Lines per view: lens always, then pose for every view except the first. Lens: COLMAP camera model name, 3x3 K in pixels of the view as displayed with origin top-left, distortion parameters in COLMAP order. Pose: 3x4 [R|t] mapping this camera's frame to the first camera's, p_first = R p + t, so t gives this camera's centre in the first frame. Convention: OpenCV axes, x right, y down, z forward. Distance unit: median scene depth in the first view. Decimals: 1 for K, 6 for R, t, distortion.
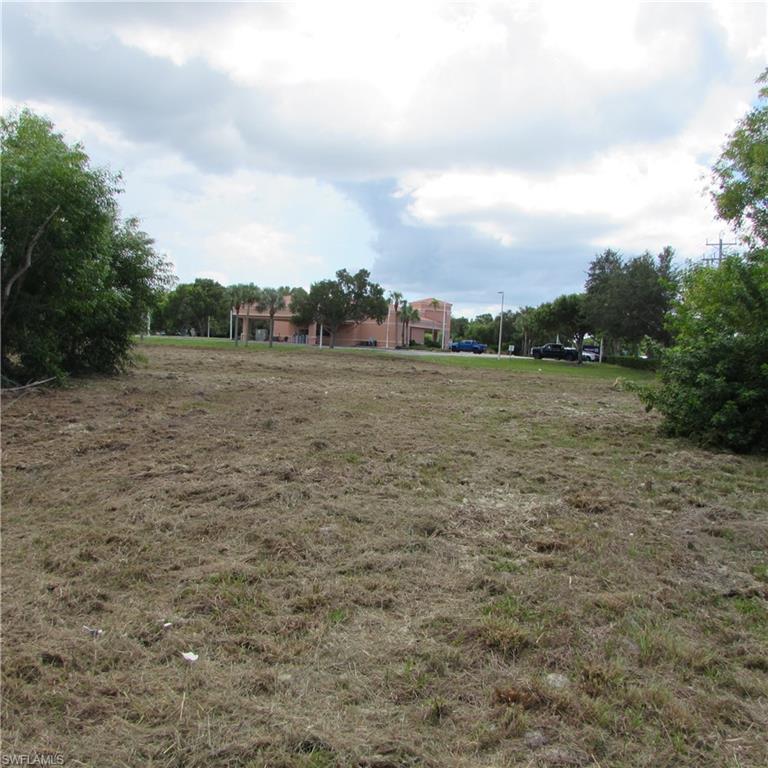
lens RADIAL K [[714.4, 0, 384.0], [0, 714.4, 384.0], [0, 0, 1]] dist [-0.047159, 0.014976]
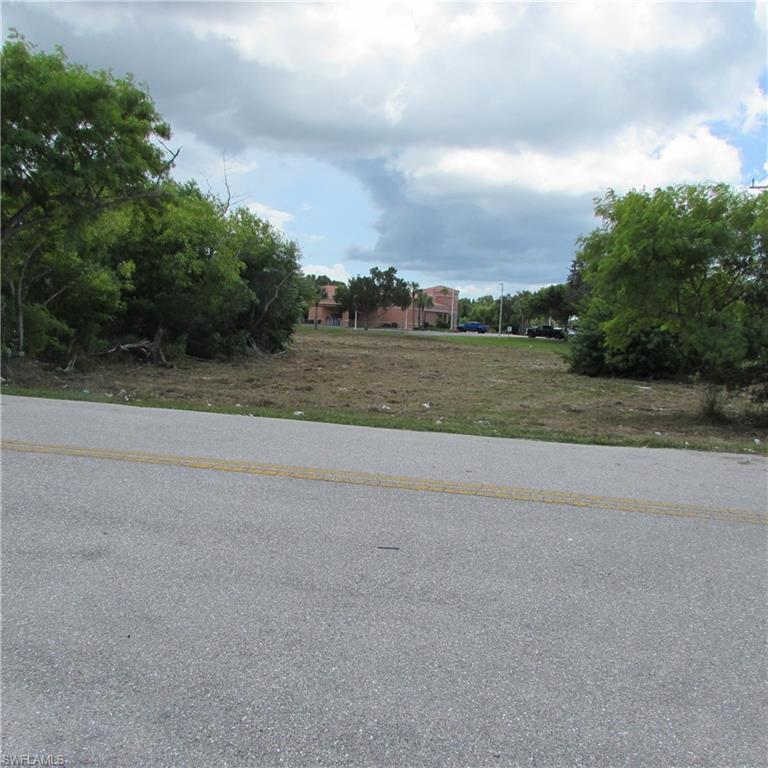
lens RADIAL K [[714.4, 0, 384.0], [0, 714.4, 384.0], [0, 0, 1]] dist [-0.047159, 0.014976]
pose [[0.999981, -0.006184, -0.000685, -0.032981], [0.006202, 0.999509, 0.030721, 0.004821], [0.000494, -0.030724, 0.999528, -0.204257]]
